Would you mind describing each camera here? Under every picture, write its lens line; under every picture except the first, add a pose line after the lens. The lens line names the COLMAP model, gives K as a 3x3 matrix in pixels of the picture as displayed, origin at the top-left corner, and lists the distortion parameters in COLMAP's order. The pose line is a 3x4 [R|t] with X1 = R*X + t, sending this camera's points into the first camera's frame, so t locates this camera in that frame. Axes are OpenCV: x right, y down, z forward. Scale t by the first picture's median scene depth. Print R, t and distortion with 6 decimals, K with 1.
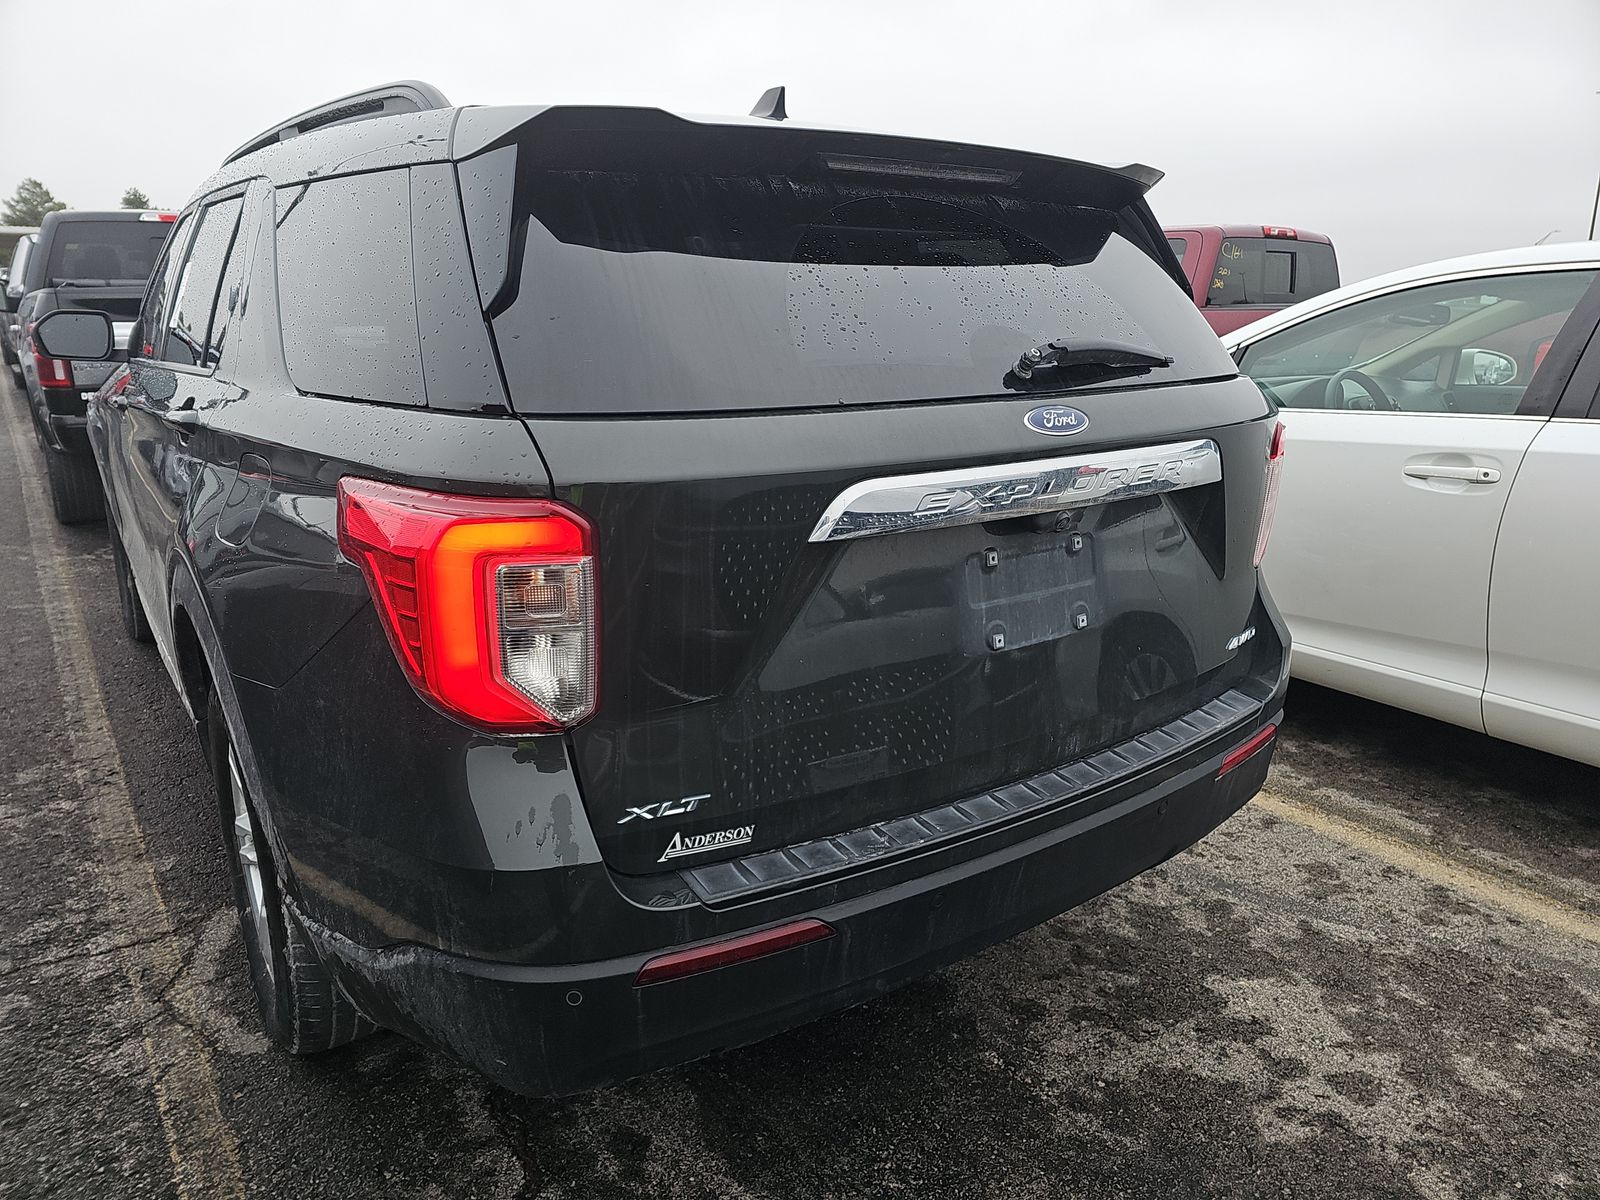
lens RADIAL K [[1052.5, 0, 791.2], [0, 1052.5, 607.4], [0, 0, 1]] dist [0.054537, -0.048875]
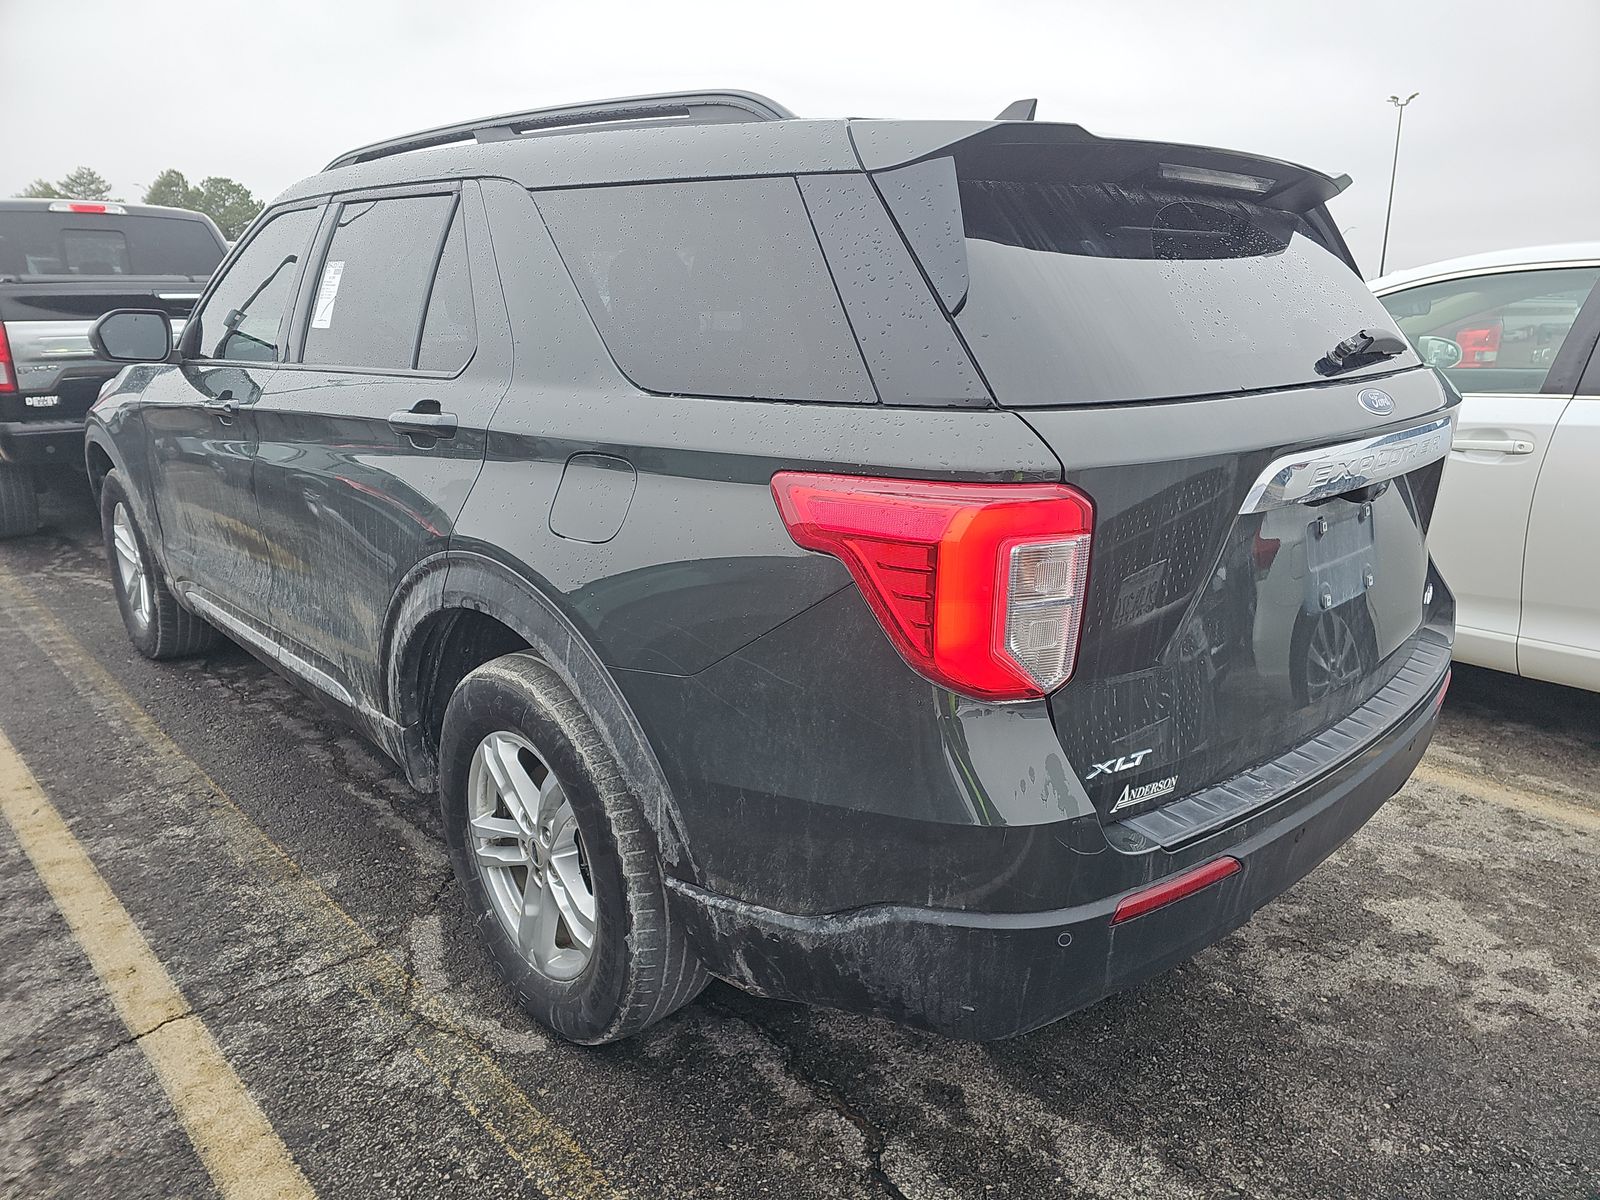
lens RADIAL K [[1052.5, 0, 803.1], [0, 1052.5, 601.9], [0, 0, 1]] dist [0.054537, -0.048875]
pose [[0.988761, -0.045086, 0.142546, -0.380099], [0.044800, 0.998982, 0.005217, 0.001452], [-0.142637, 0.001228, 0.989774, -0.027142]]
